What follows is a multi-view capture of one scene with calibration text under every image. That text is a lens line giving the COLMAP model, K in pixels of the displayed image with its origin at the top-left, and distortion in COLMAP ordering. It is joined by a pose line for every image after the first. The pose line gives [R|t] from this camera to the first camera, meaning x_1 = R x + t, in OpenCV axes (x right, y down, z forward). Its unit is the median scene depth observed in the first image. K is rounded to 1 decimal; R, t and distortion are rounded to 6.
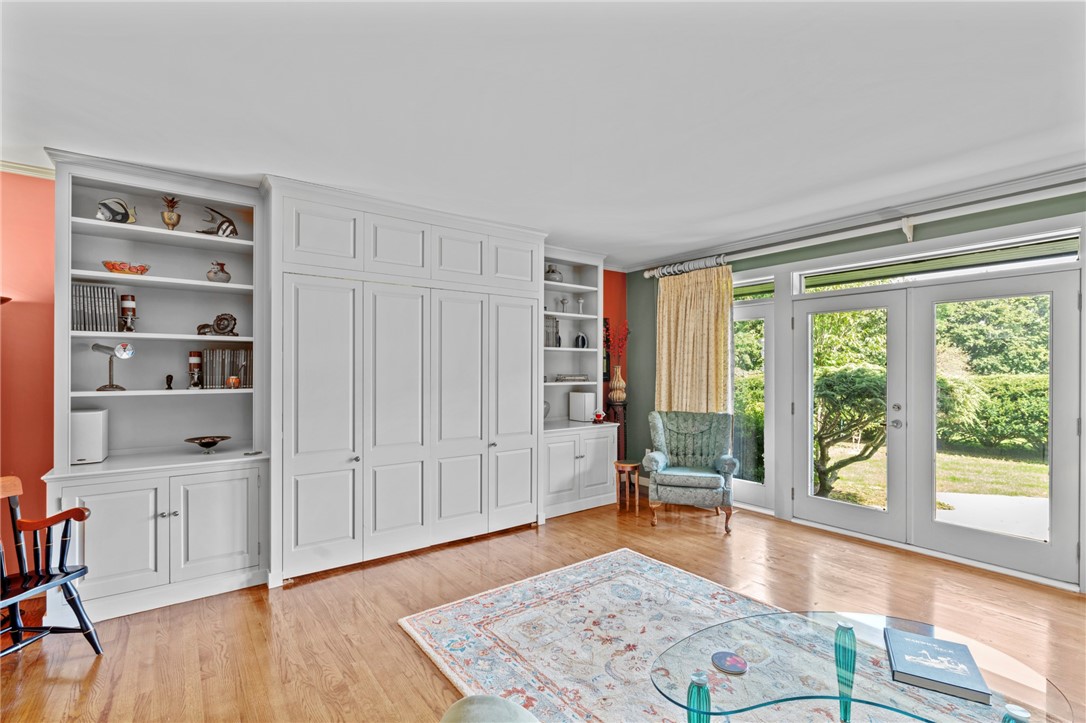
lens RADIAL K [[493.7, 0, 540.5], [0, 493.7, 368.2], [0, 0, 1]] dist [-0.005958, 0.001727]
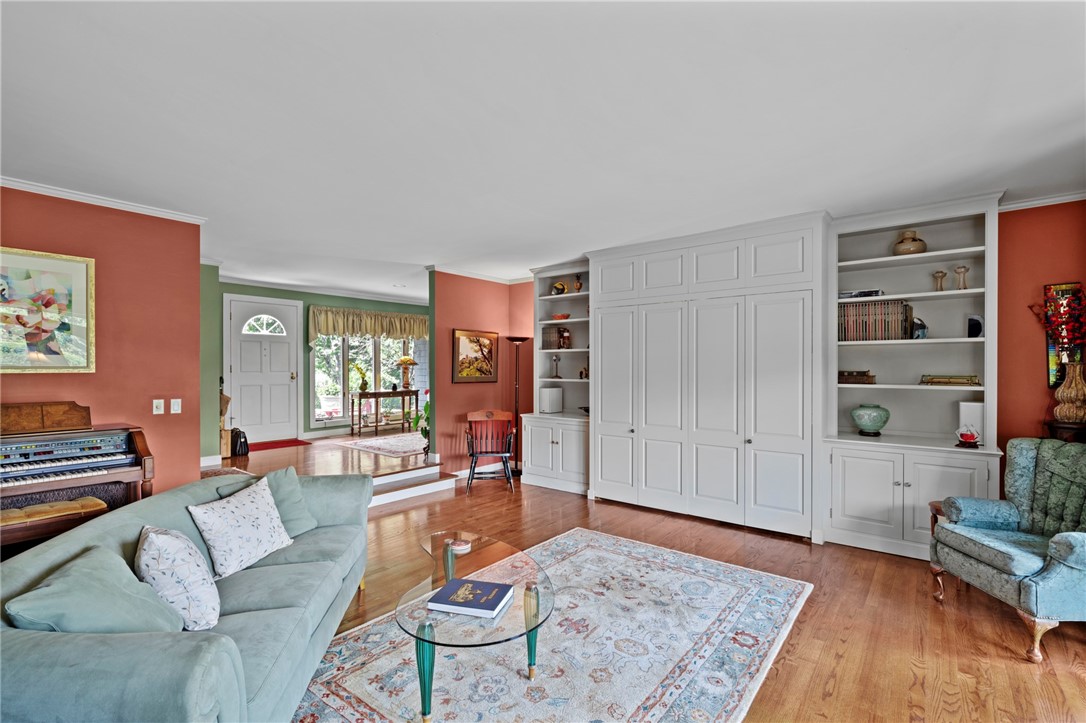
lens RADIAL K [[493.7, 0, 540.2], [0, 493.7, 365.3], [0, 0, 1]] dist [-0.005958, 0.001727]
pose [[0.243751, -0.006598, -0.969815, 0.871485], [0.000505, 0.999978, -0.006676, 0.003254], [0.969838, 0.001137, 0.243749, 0.360475]]
